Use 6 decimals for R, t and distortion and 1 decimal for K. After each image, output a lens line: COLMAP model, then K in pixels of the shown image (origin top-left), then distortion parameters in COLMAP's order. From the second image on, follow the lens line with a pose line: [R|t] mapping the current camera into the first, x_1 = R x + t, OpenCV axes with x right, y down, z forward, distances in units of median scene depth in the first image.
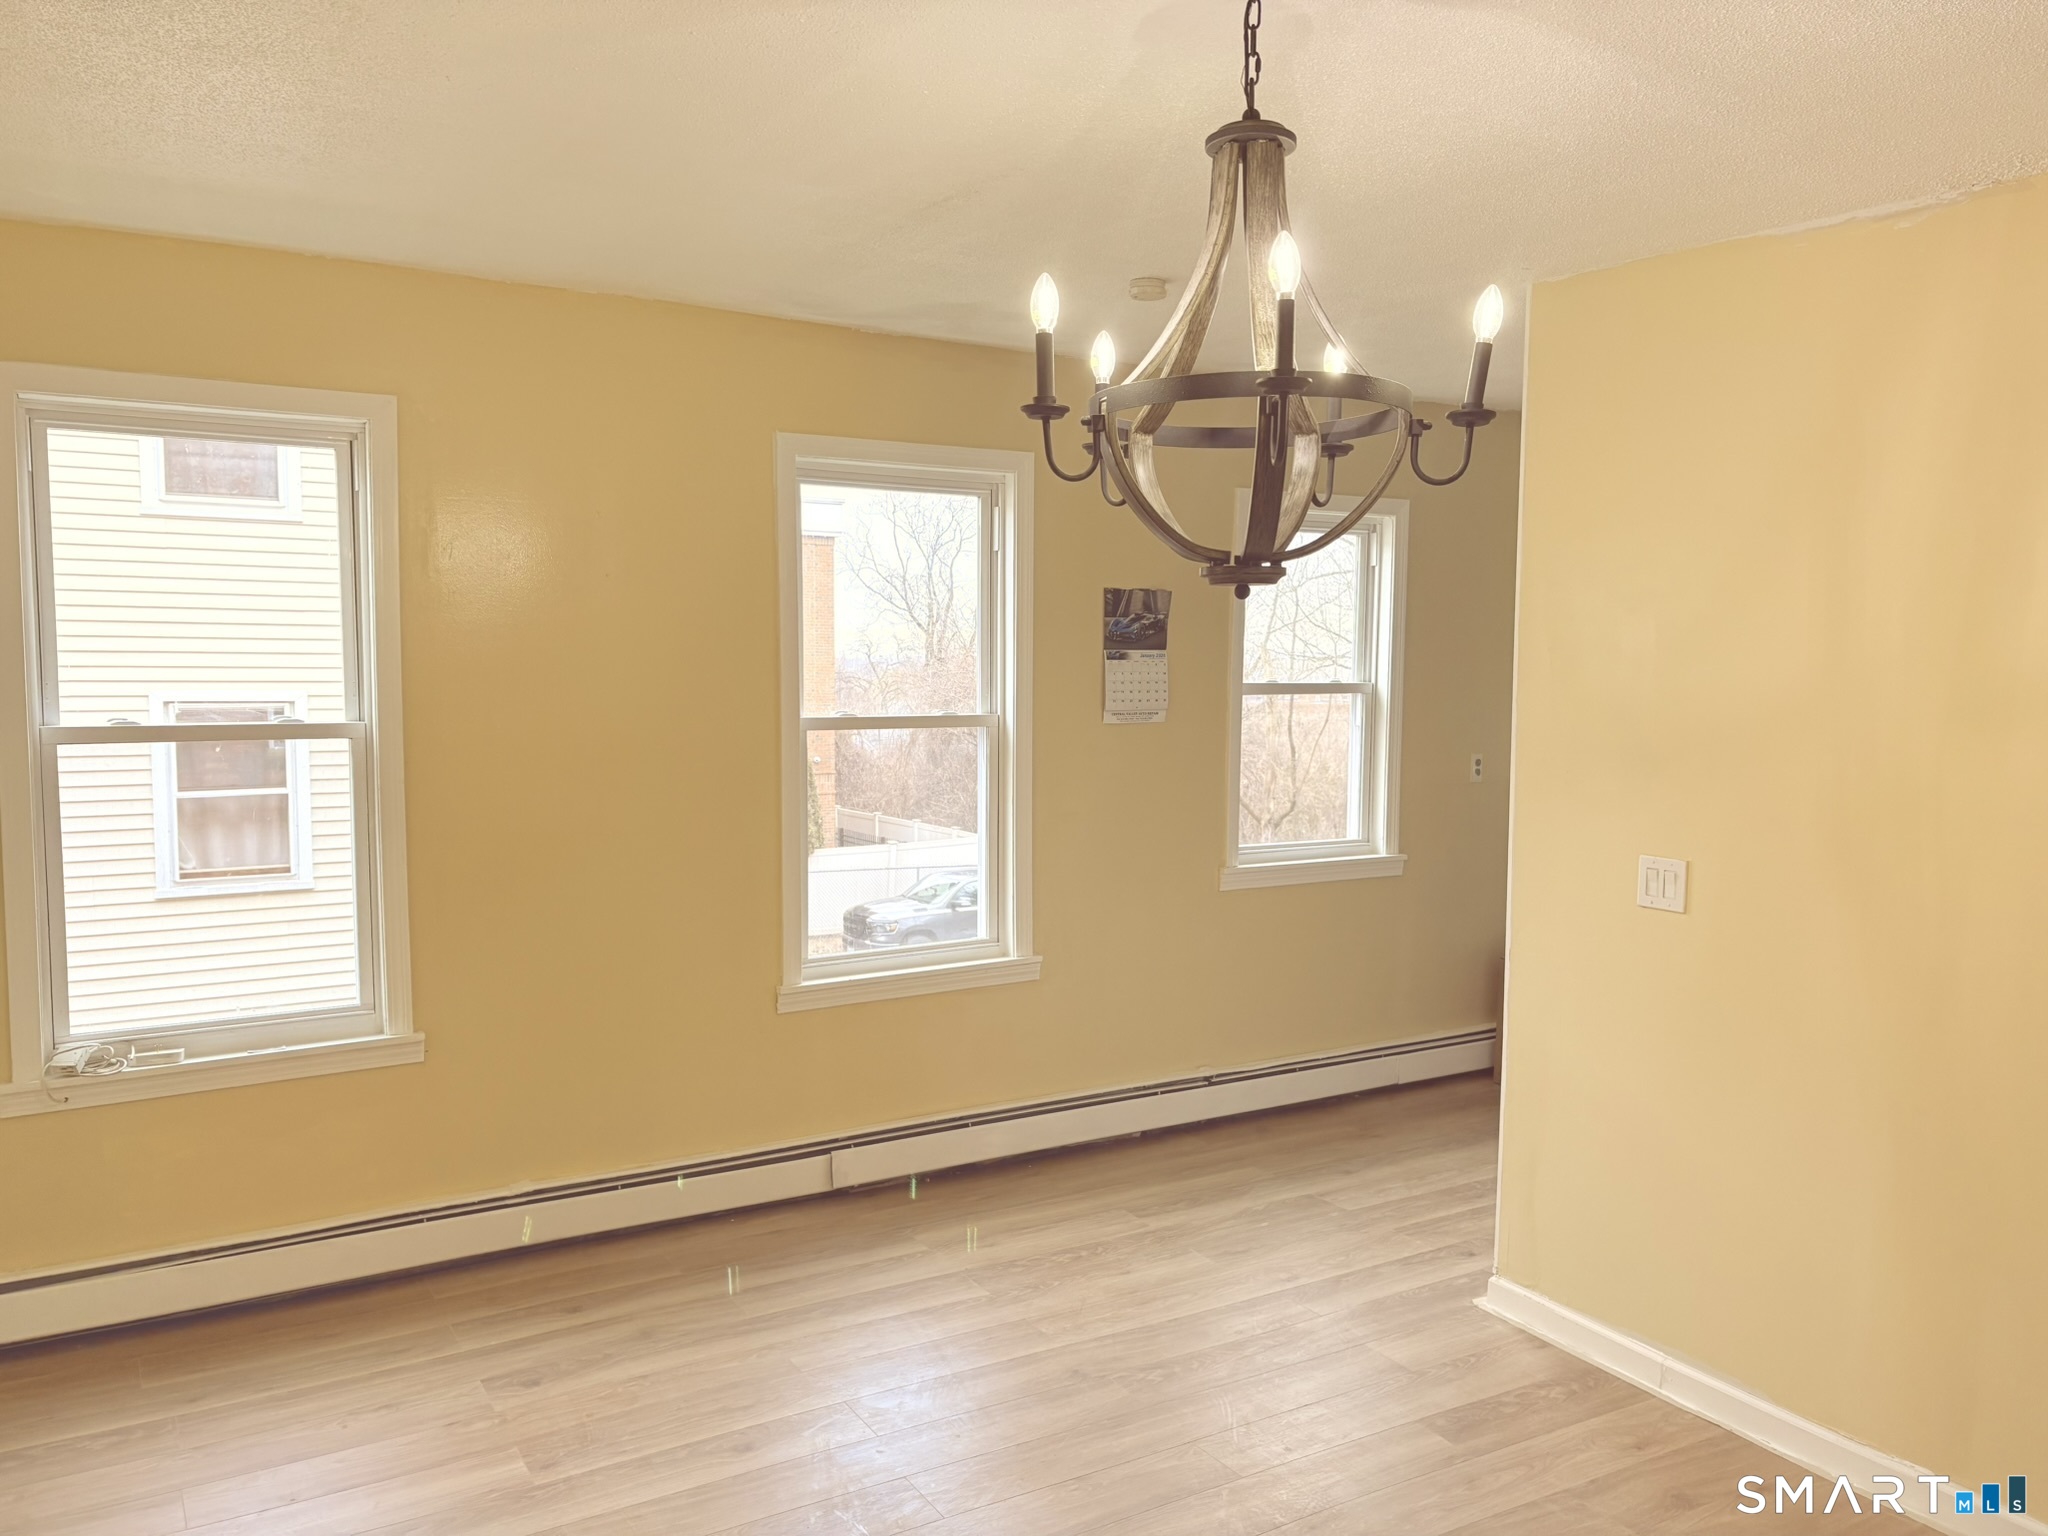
lens RADIAL K [[1520.2, 0, 1024.0], [0, 1520.2, 768.0], [0, 0, 1]] dist [0.002258, -0.002446]
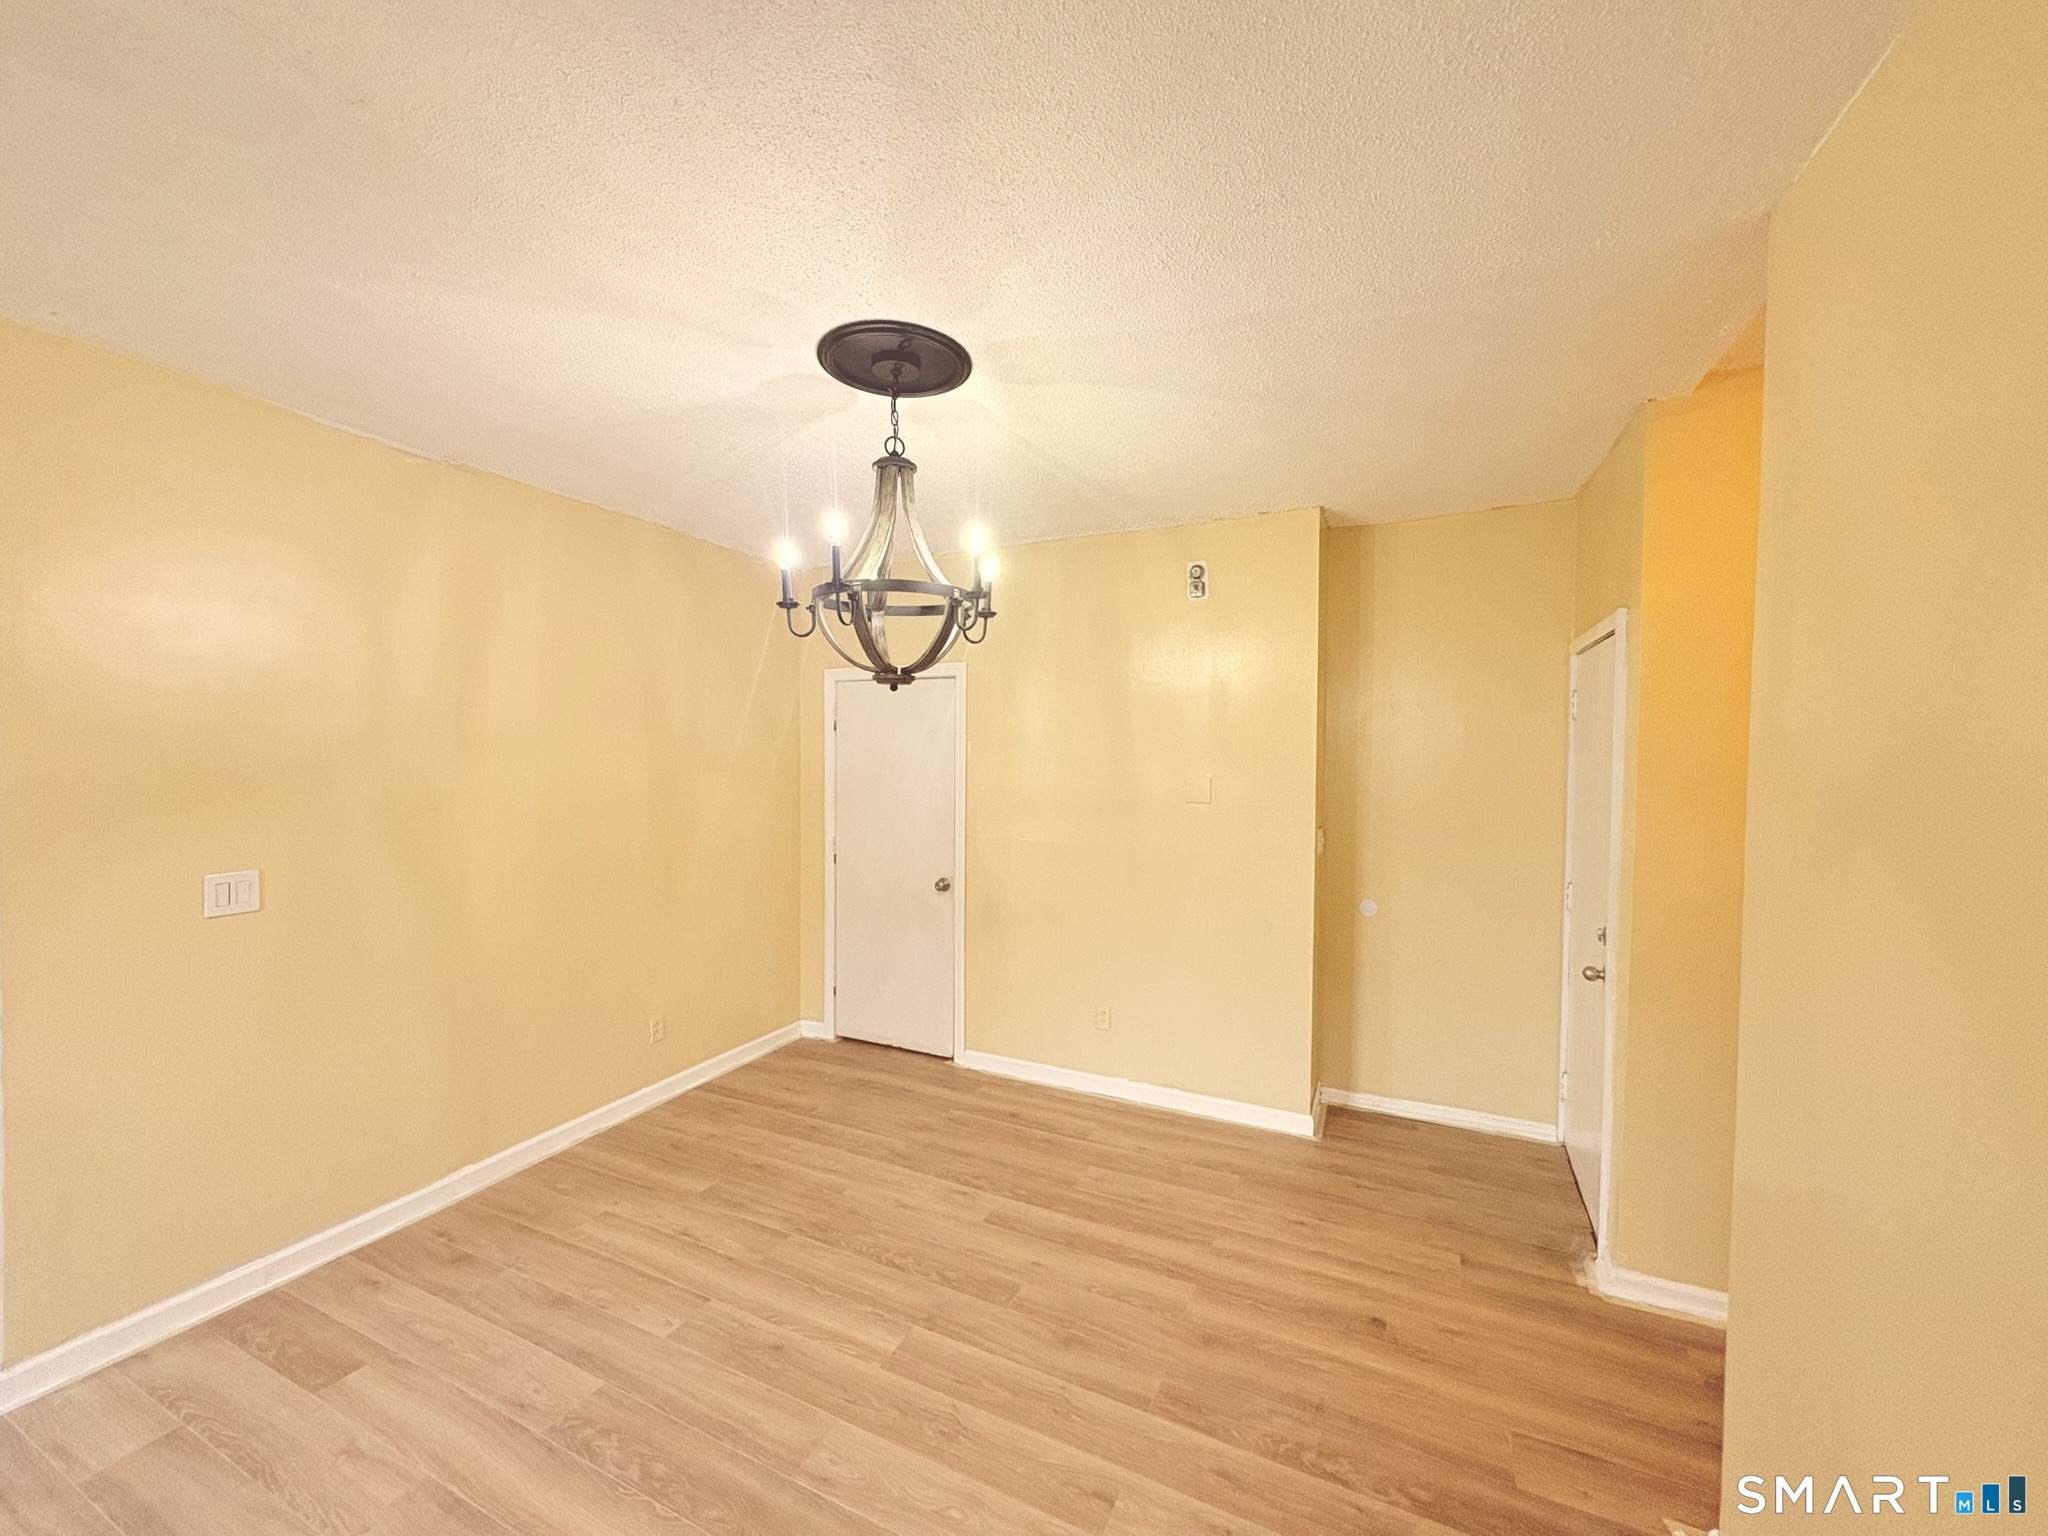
lens RADIAL K [[820.2, 0, 1024.0], [0, 820.2, 768.0], [0, 0, 1]] dist [-0.000465, -0.000144]
pose [[-0.564263, -0.040471, 0.824603, -0.368036], [0.044479, 0.995857, 0.079312, -0.037443], [-0.824396, 0.081430, -0.560125, 0.624517]]
